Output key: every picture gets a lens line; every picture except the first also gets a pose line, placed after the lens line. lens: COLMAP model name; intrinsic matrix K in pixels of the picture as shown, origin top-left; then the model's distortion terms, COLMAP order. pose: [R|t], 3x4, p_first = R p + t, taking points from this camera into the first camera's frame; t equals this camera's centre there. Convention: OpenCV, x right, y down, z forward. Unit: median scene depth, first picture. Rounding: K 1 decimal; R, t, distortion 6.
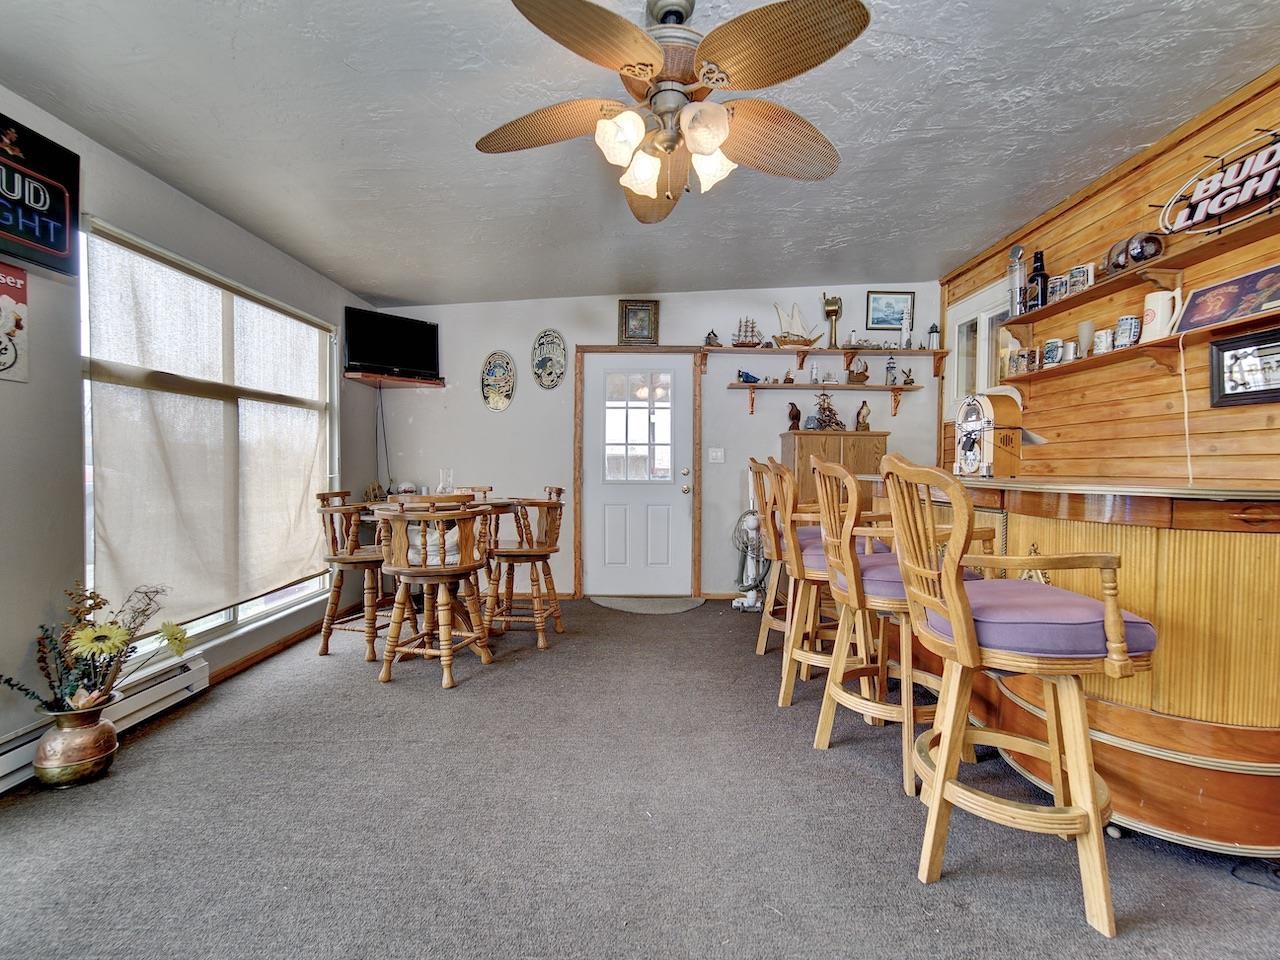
lens RADIAL K [[577.4, 0, 659.6], [0, 577.4, 478.7], [0, 0, 1]] dist [-0.000063, -0.000057]
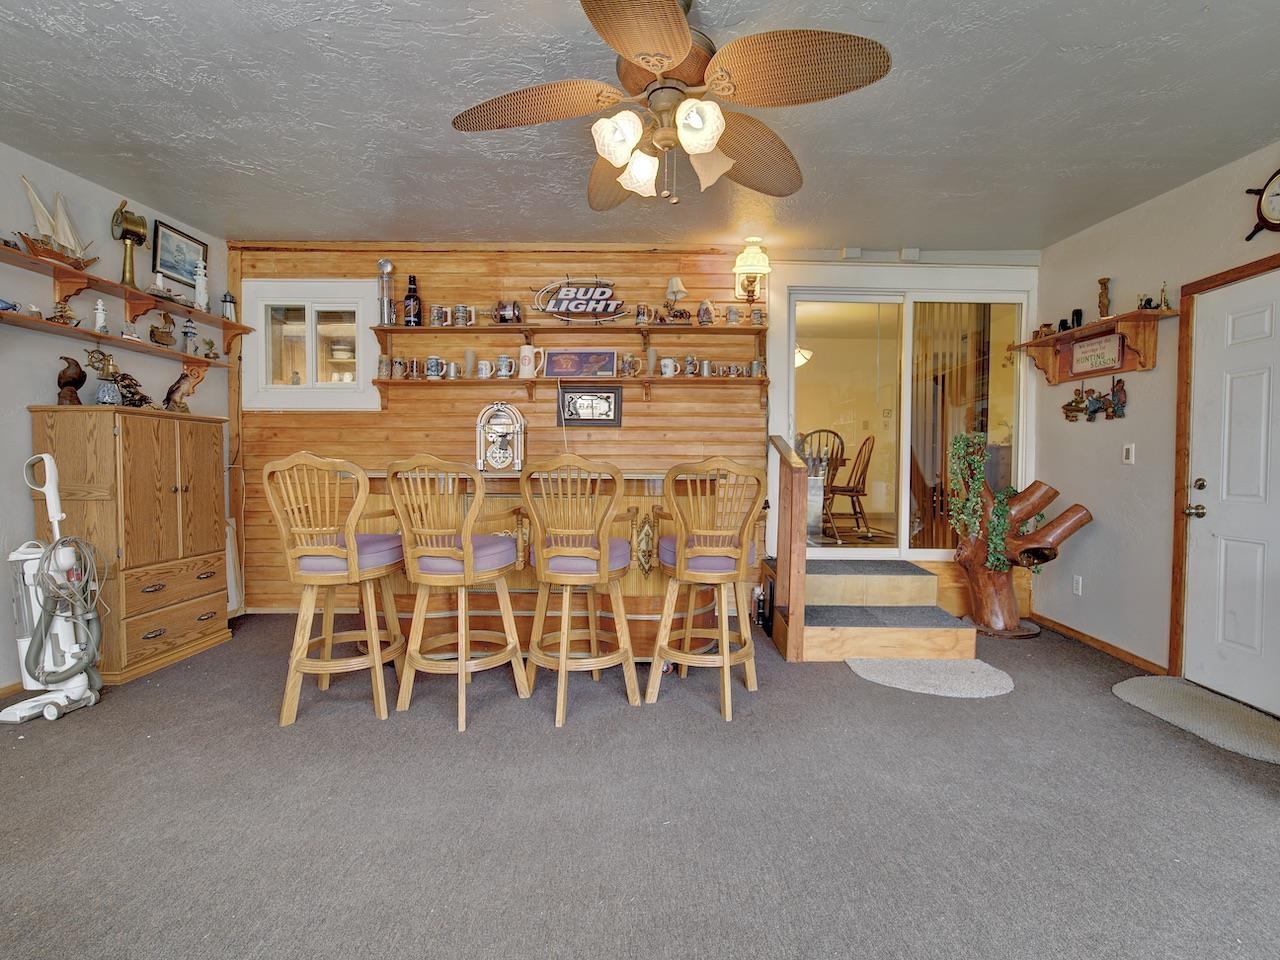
lens RADIAL K [[577.4, 0, 659.6], [0, 577.4, 478.7], [0, 0, 1]] dist [-0.000063, -0.000057]
pose [[0.016184, -0.034751, 0.999265, -0.674615], [0.021635, 0.999174, 0.034397, -0.023201], [-0.999635, 0.021063, 0.016923, 0.676298]]
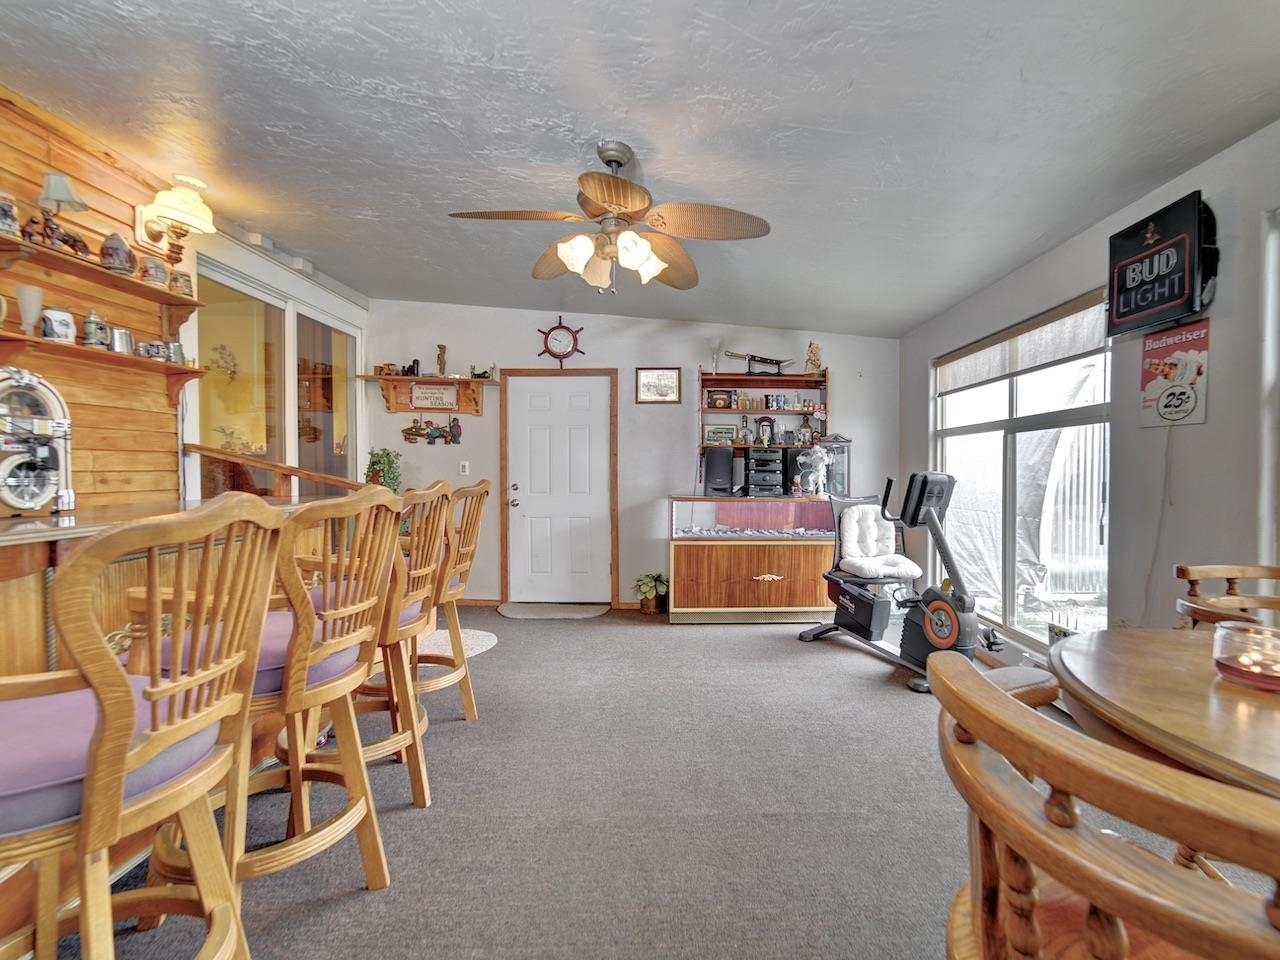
lens RADIAL K [[577.4, 0, 659.6], [0, 577.4, 478.7], [0, 0, 1]] dist [-0.000063, -0.000057]
pose [[-0.998821, -0.014292, 0.046391, -0.102437], [-0.012169, 0.998880, 0.045733, -0.074706], [-0.046992, 0.045114, -0.997876, 1.572180]]
